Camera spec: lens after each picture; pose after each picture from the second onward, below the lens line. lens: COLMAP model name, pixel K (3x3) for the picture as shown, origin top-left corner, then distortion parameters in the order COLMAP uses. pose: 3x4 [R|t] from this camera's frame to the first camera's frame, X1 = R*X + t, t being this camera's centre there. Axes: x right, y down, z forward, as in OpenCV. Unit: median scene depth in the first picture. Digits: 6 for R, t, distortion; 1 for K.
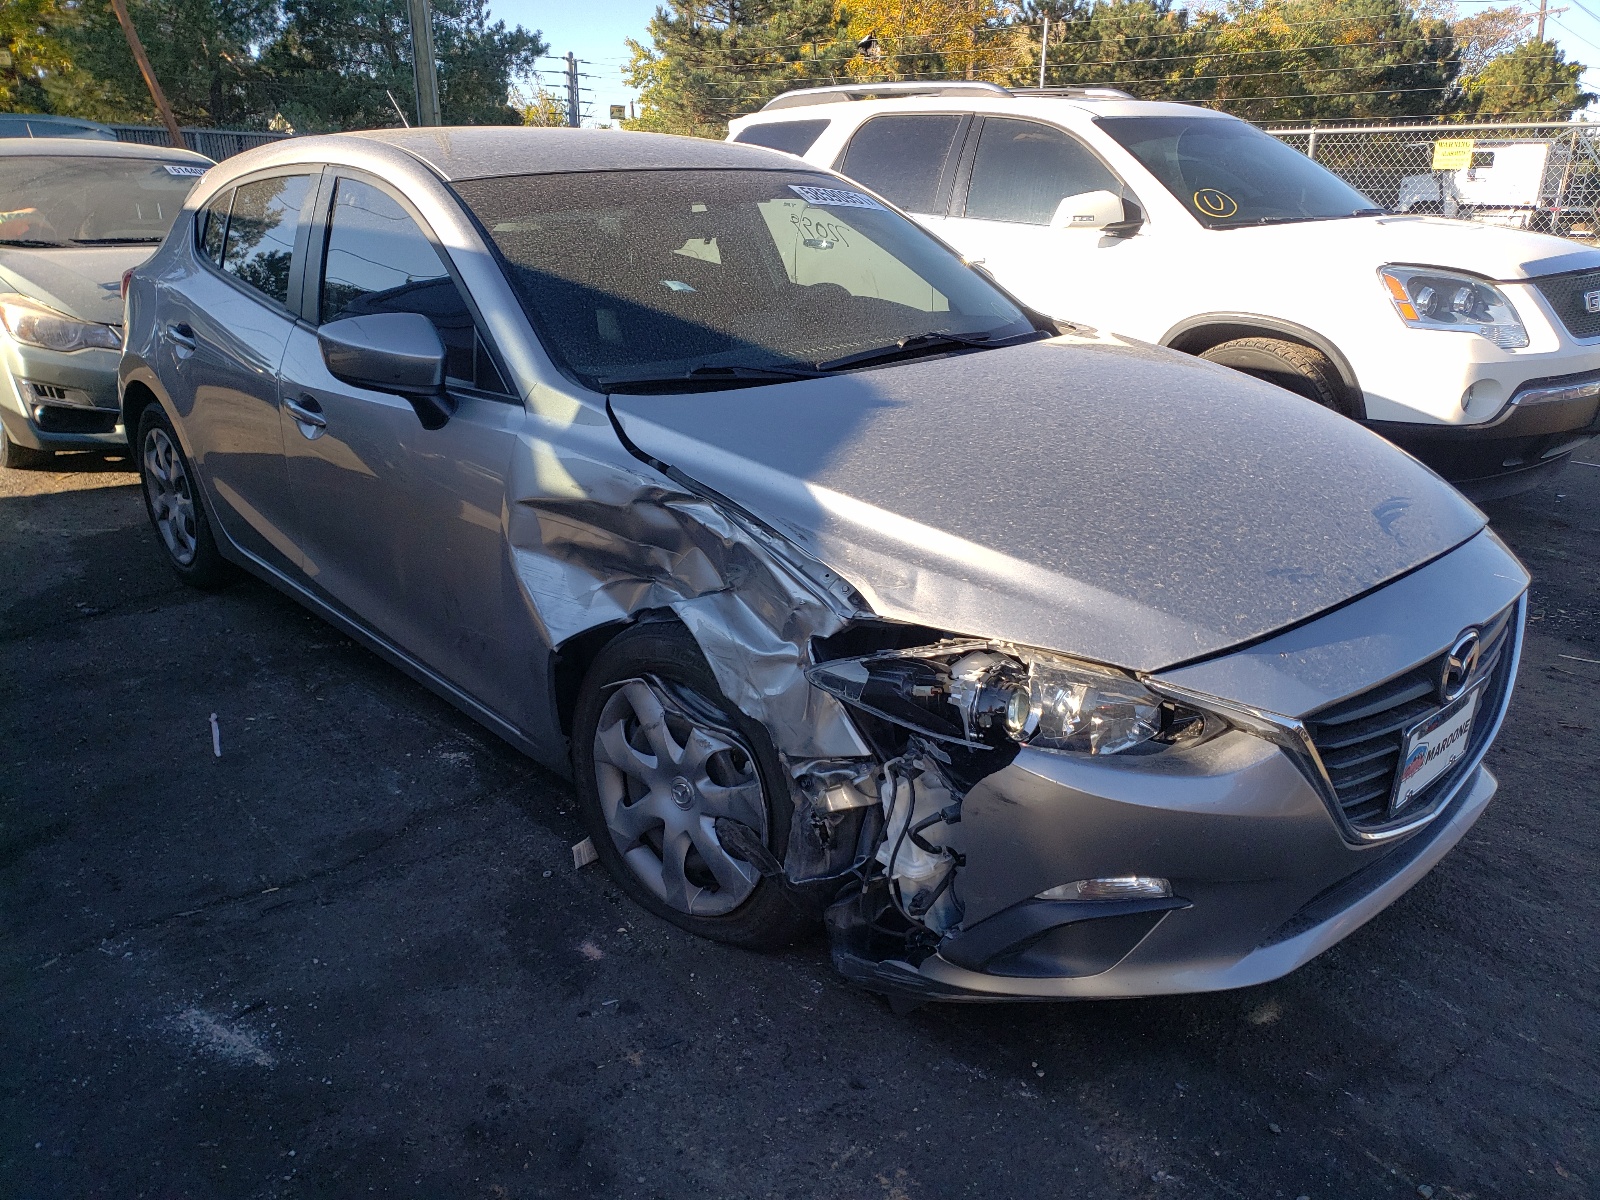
lens RADIAL K [[1216.2, 0, 800.0], [0, 1216.2, 600.0], [0, 0, 1]] dist [-0.042533, 0.052690]
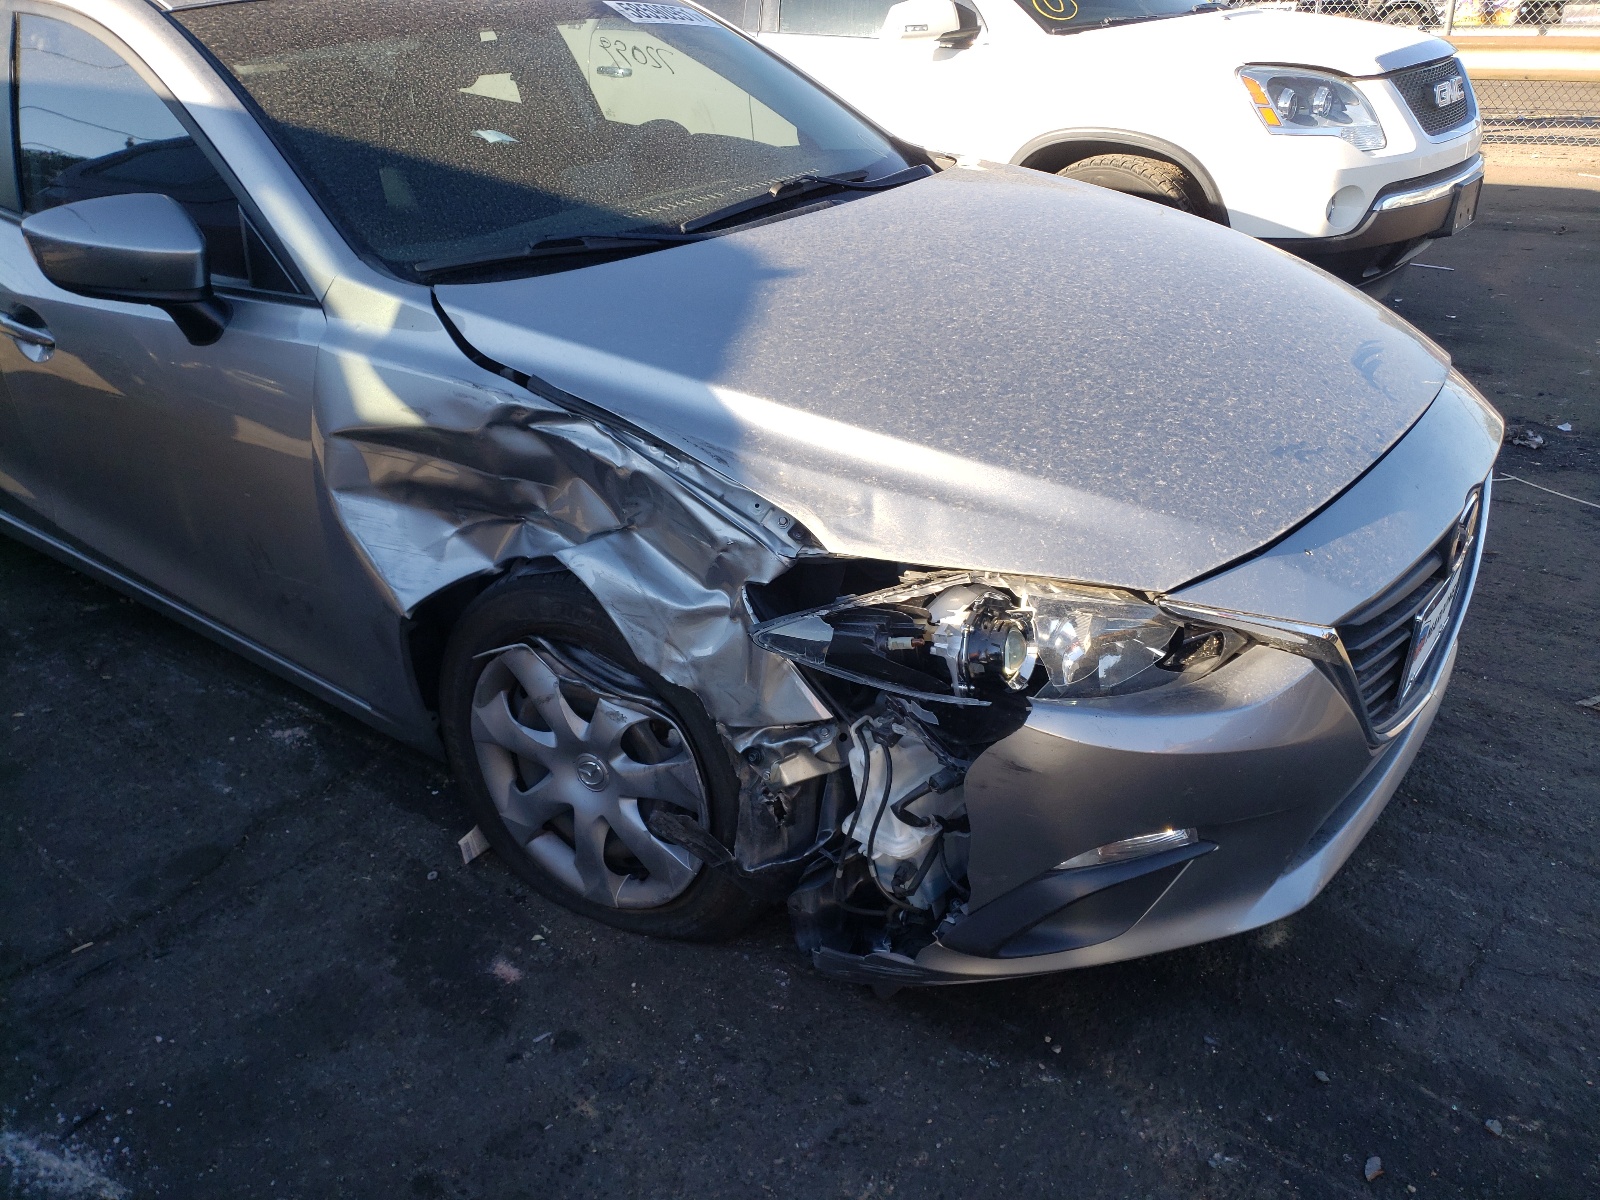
lens RADIAL K [[1216.2, 0, 800.0], [0, 1216.2, 600.0], [0, 0, 1]] dist [-0.042533, 0.052690]
pose [[0.982876, -0.111962, 0.146352, -0.070733], [0.091881, 0.986240, 0.137437, -0.063025], [-0.159725, -0.121637, 0.979639, 0.192208]]
